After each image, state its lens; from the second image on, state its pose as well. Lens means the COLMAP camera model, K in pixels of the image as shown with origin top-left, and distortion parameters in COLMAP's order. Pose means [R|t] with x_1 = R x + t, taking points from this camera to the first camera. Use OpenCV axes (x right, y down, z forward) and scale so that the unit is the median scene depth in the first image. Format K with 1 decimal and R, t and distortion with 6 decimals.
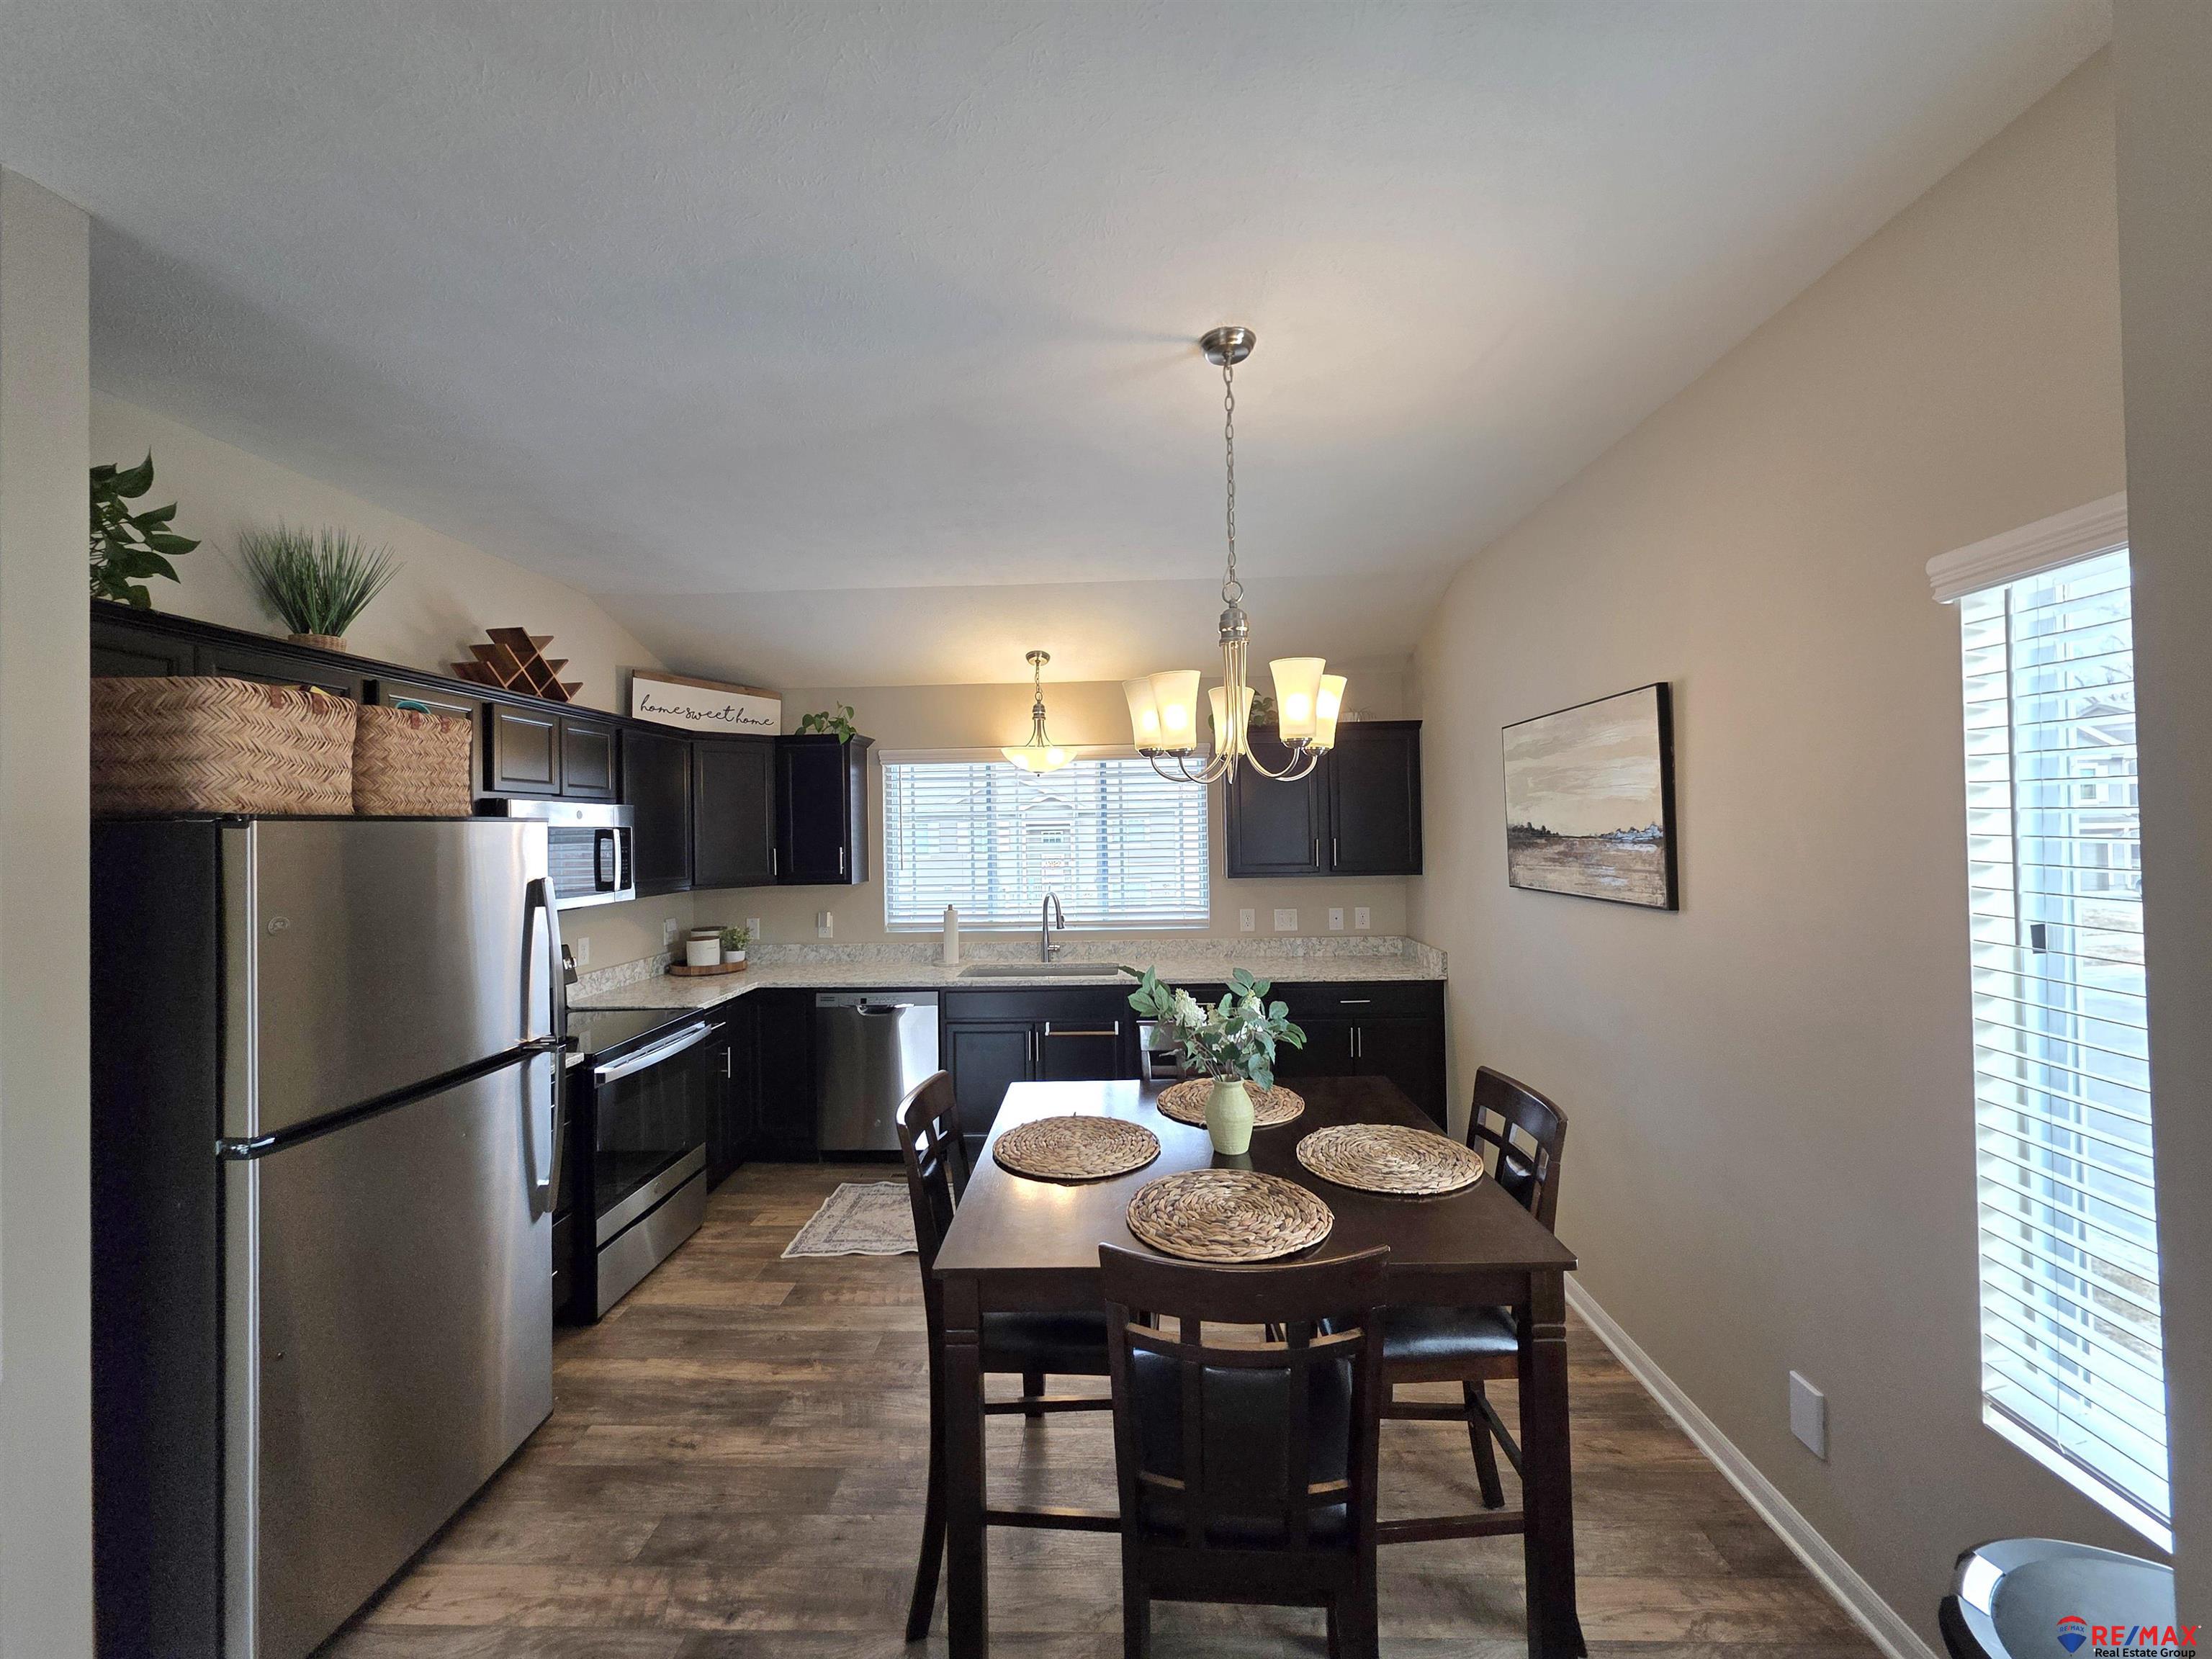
lens RADIAL K [[879.0, 0, 1111.1], [0, 879.0, 824.5], [0, 0, 1]] dist [0.000388, 0.000782]
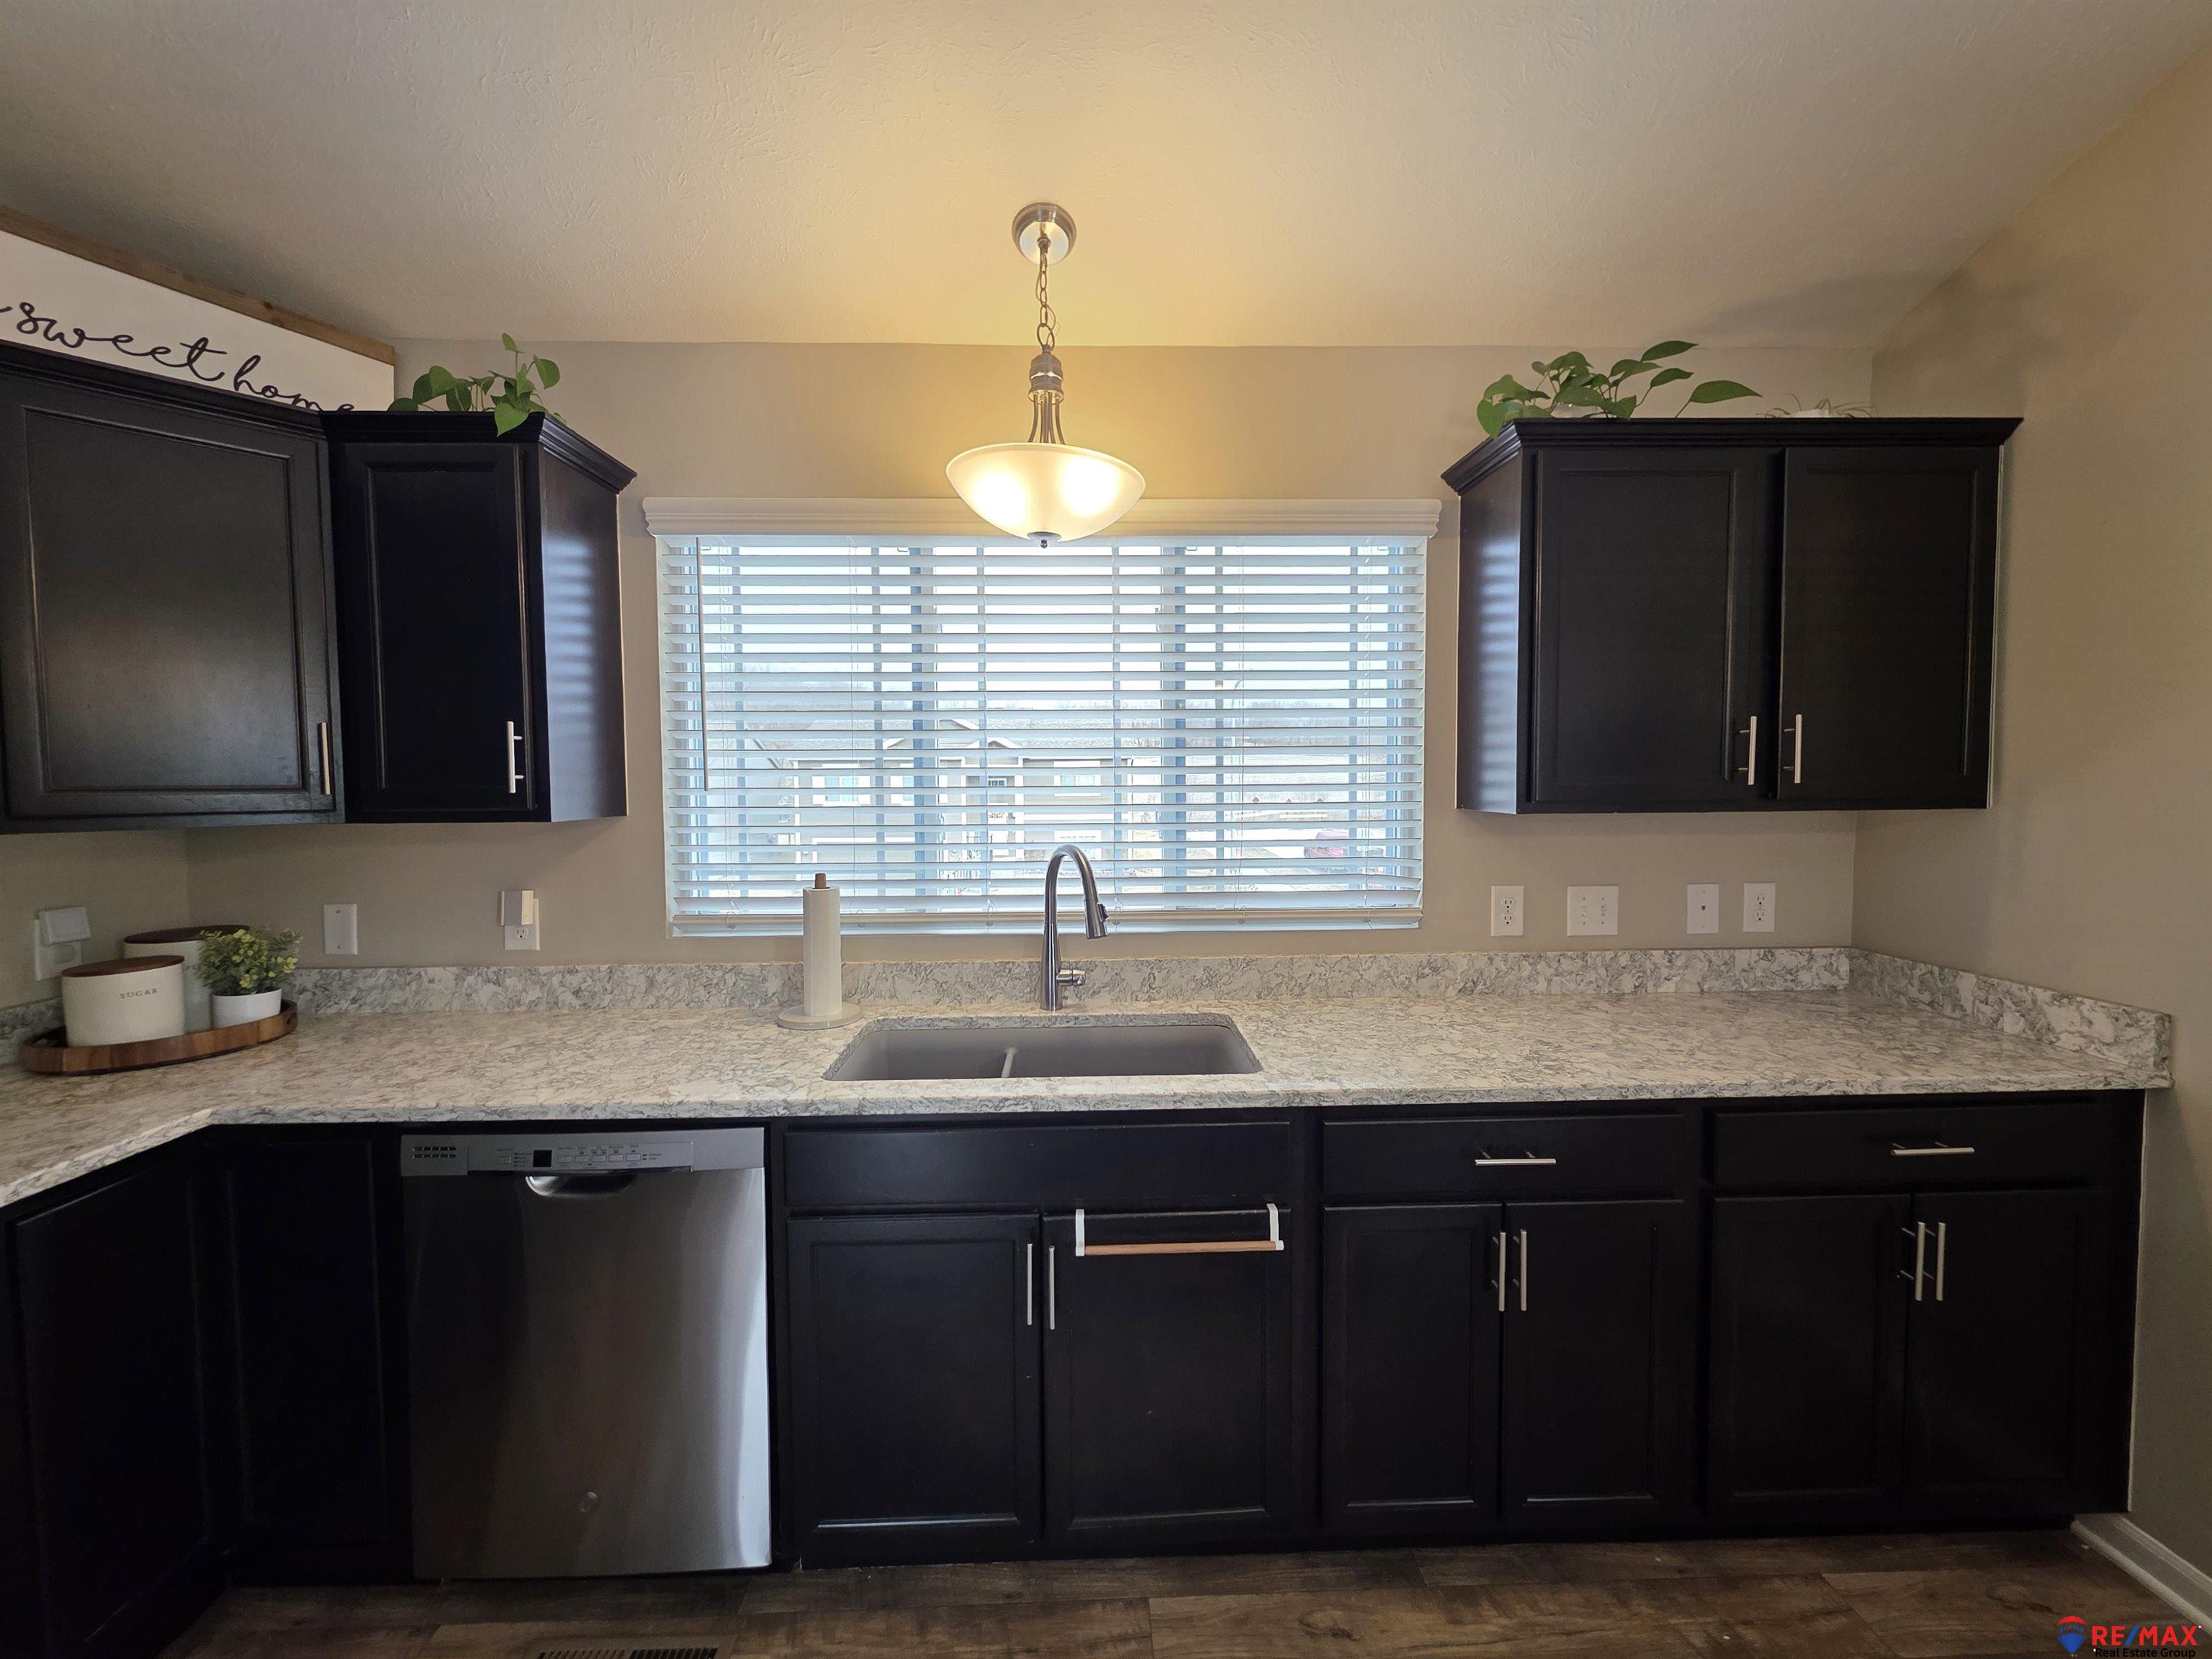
lens RADIAL K [[879.0, 0, 1102.7], [0, 879.0, 819.7], [0, 0, 1]] dist [0.000388, 0.000782]
pose [[0.998077, 0.006970, 0.061600, -0.085151], [-0.009835, 0.998878, 0.046325, 0.050301], [-0.061208, -0.046842, 0.997025, 0.644682]]
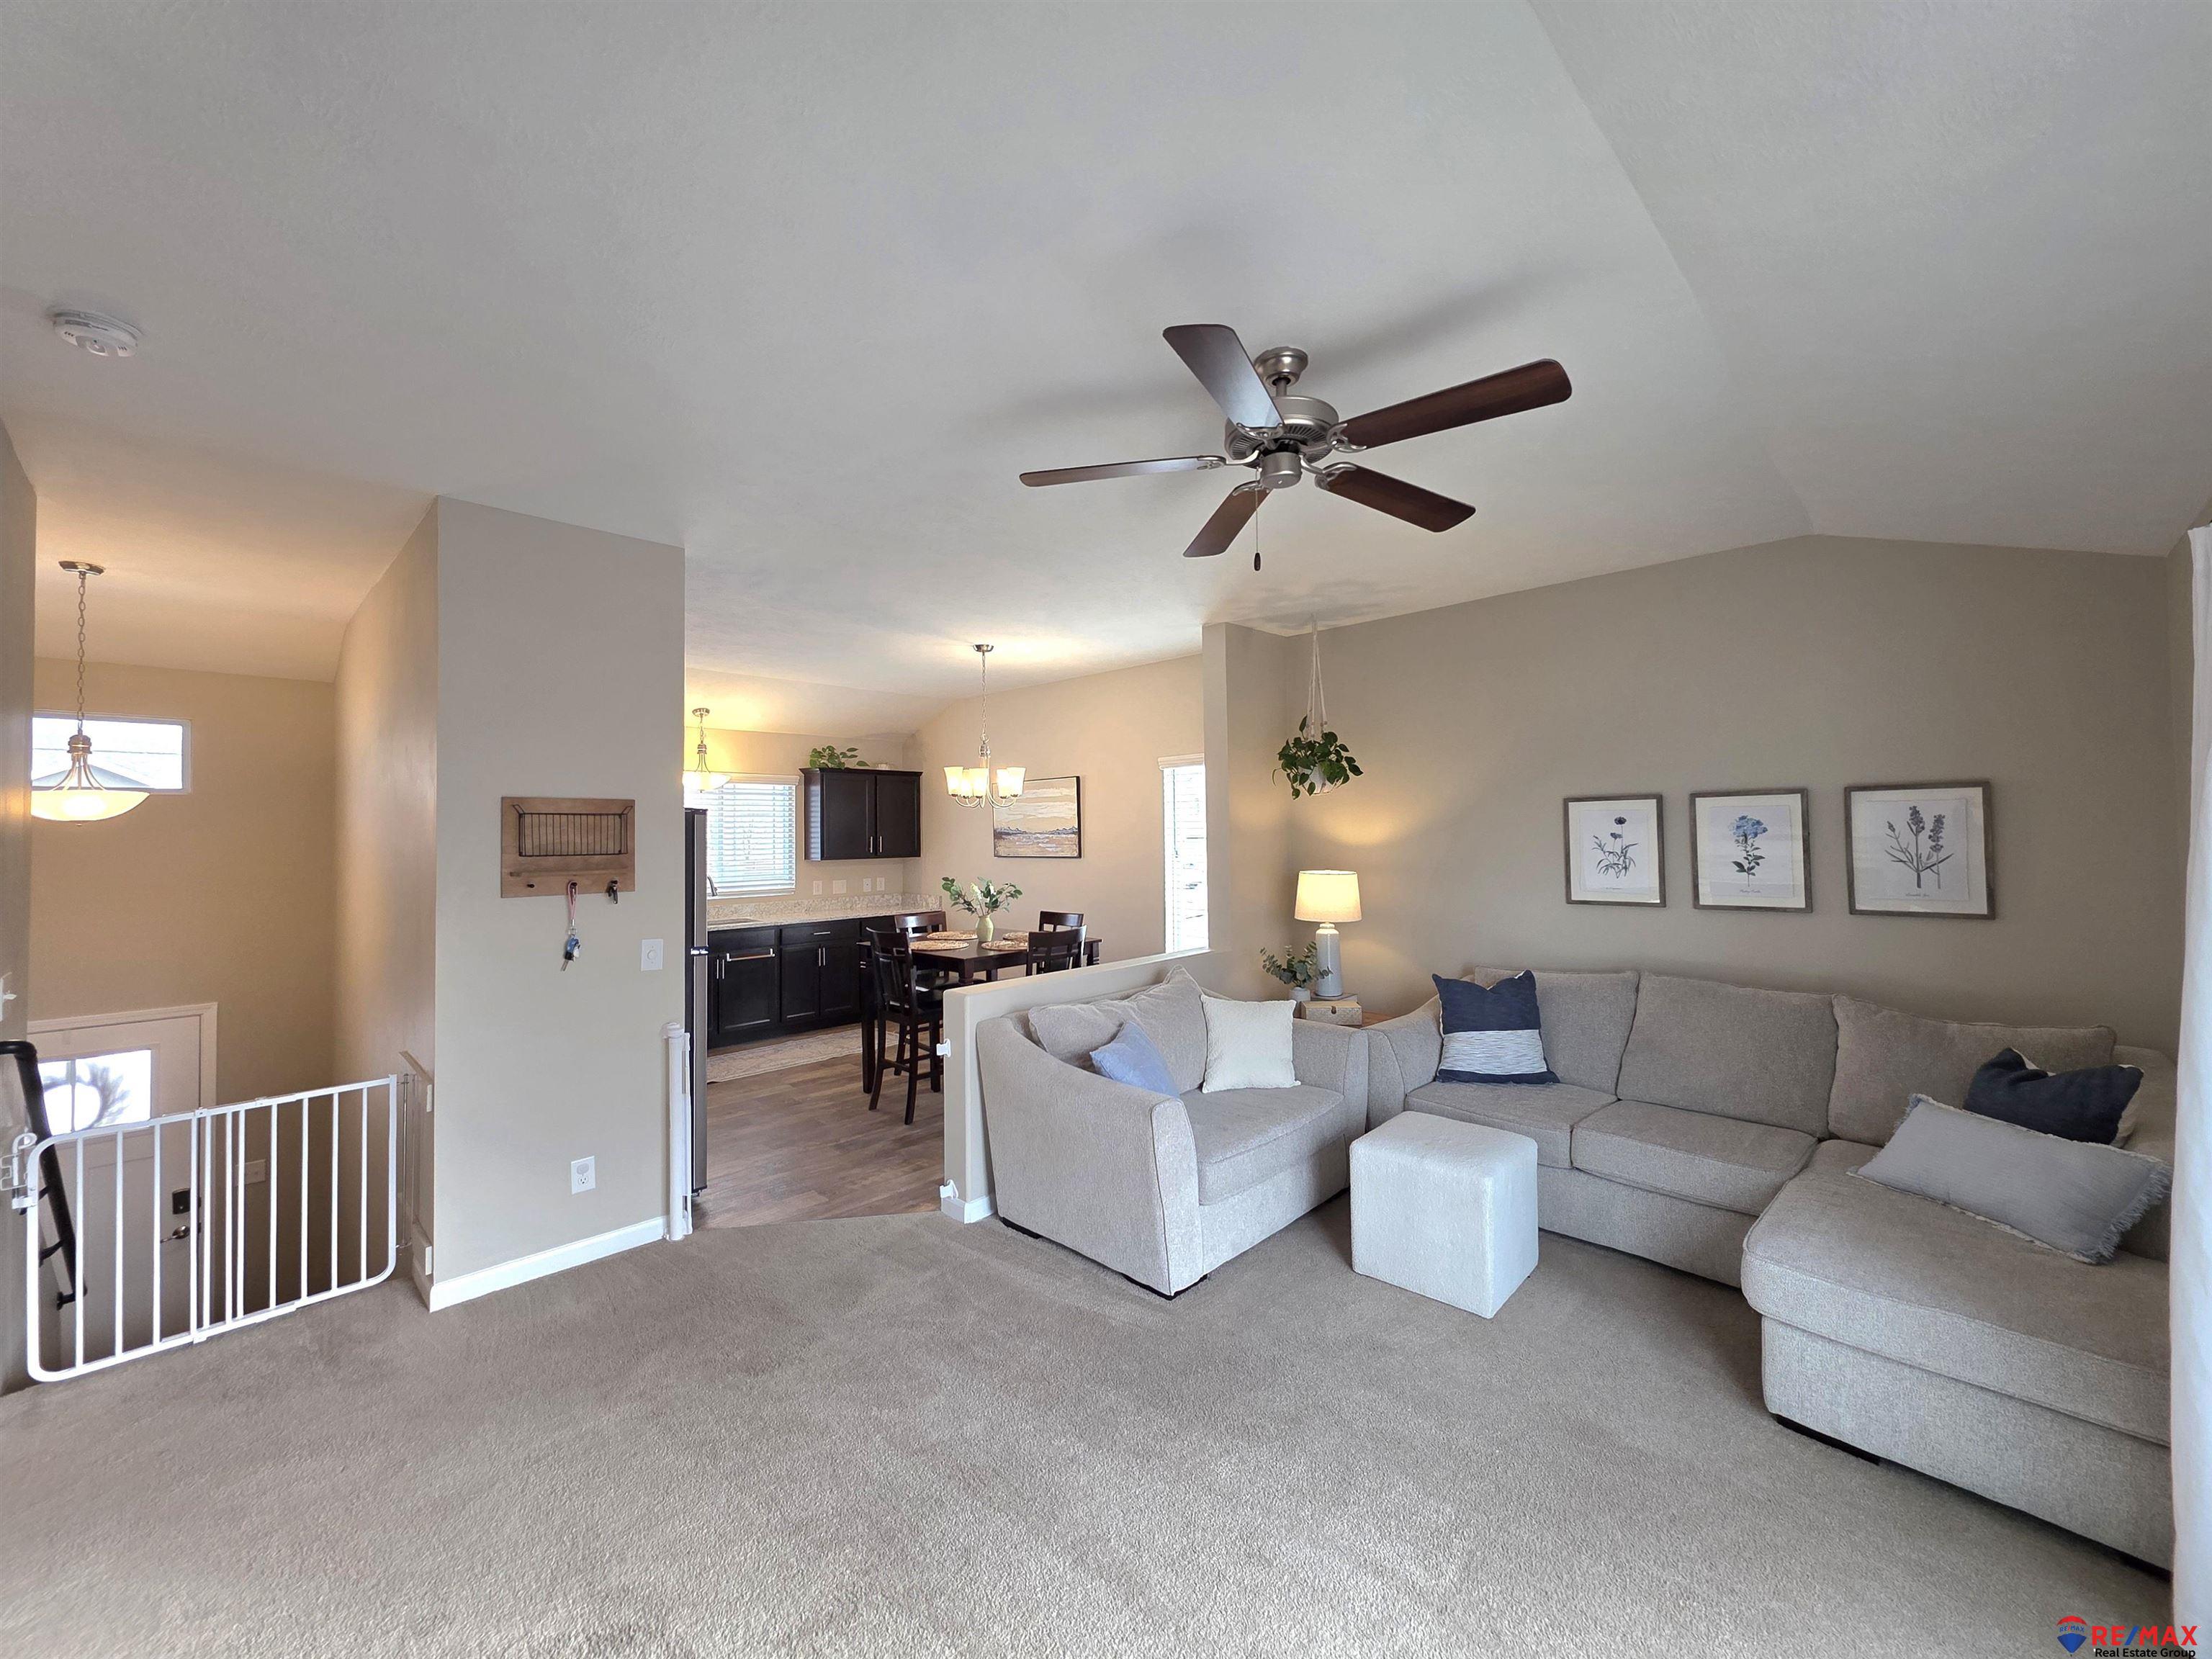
lens RADIAL K [[879.0, 0, 1100.1], [0, 879.0, 820.2], [0, 0, 1]] dist [0.000388, 0.000782]
pose [[0.679255, 0.021714, 0.733581, -0.752733], [-0.004679, 0.999670, -0.025257, 0.027144], [-0.733888, 0.013724, 0.679132, -0.517353]]
